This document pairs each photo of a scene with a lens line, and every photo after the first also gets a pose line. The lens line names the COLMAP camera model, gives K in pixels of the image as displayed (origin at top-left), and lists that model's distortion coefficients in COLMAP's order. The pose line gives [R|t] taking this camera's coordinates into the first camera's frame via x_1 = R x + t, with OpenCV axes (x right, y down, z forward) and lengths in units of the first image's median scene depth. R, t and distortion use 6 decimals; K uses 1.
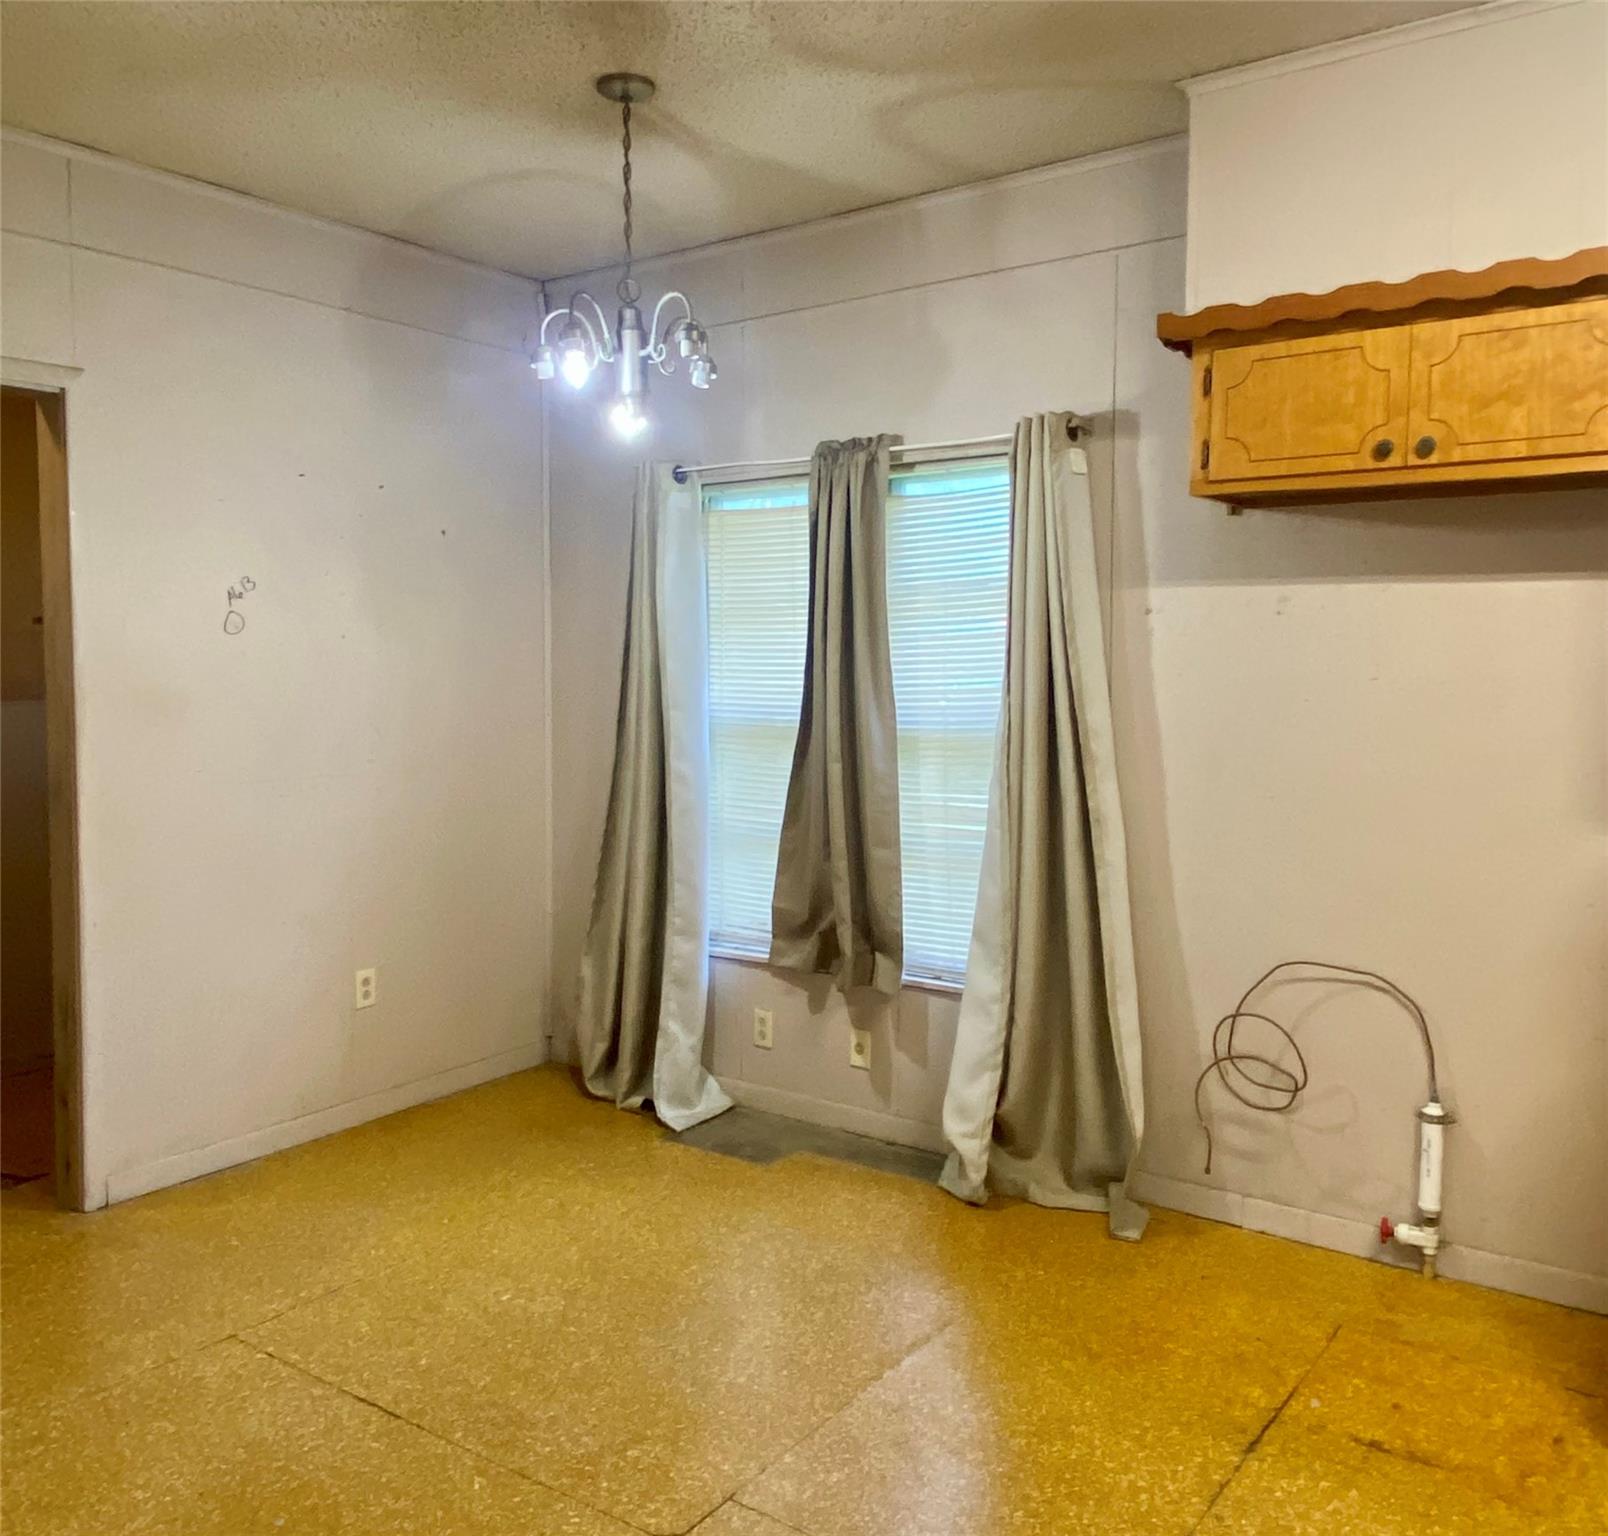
lens RADIAL K [[1377.8, 0, 804.5], [0, 1377.8, 766.6], [0, 0, 1]] dist [0.008262, 0.006546]
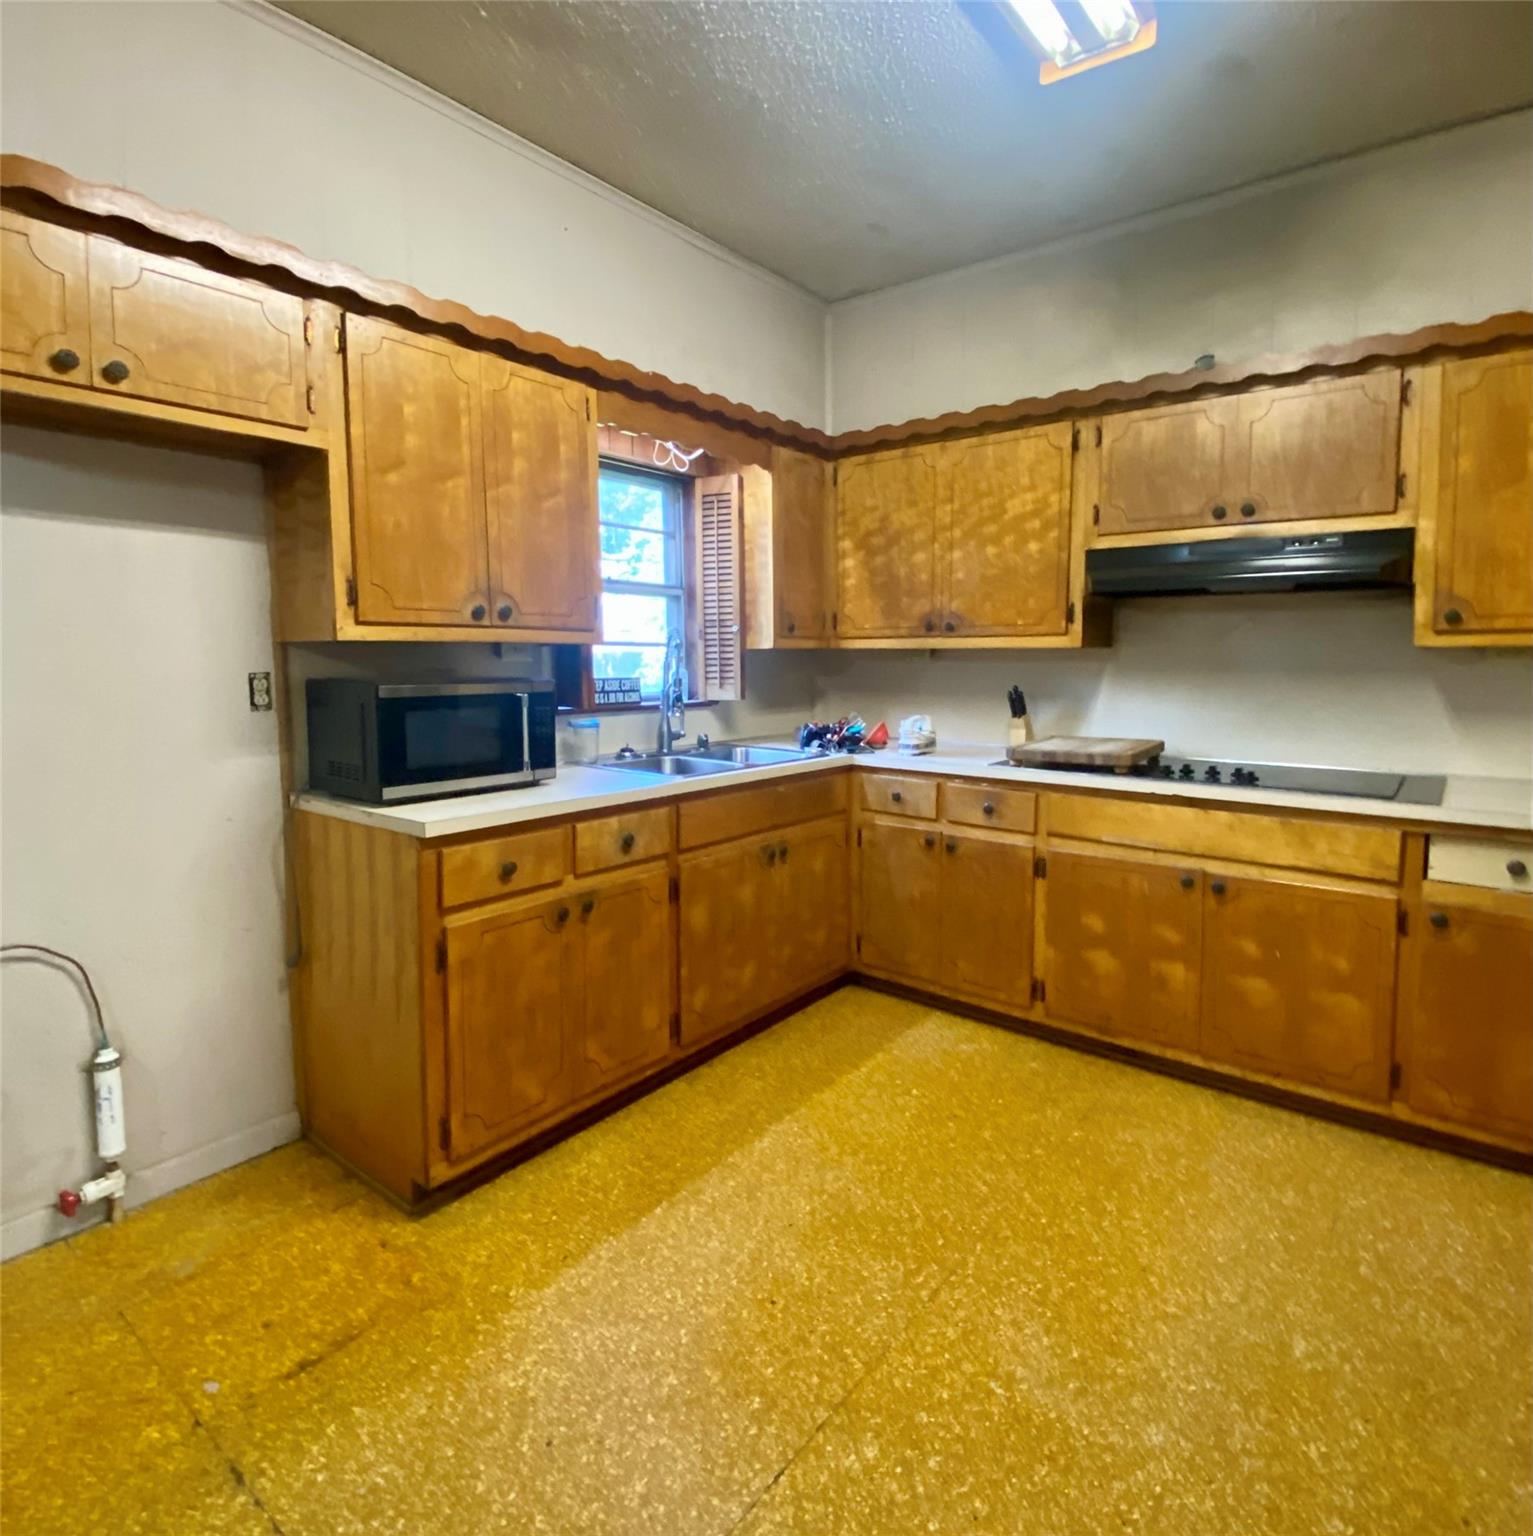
lens RADIAL K [[901.8, 0, 765.9], [0, 901.8, 734.8], [0, 0, 1]] dist [-0.003207, -0.003458]
pose [[0.032782, -0.088034, 0.995578, -0.168976], [0.079074, 0.993219, 0.085222, 0.000204], [-0.996330, 0.075930, 0.039521, 0.525140]]
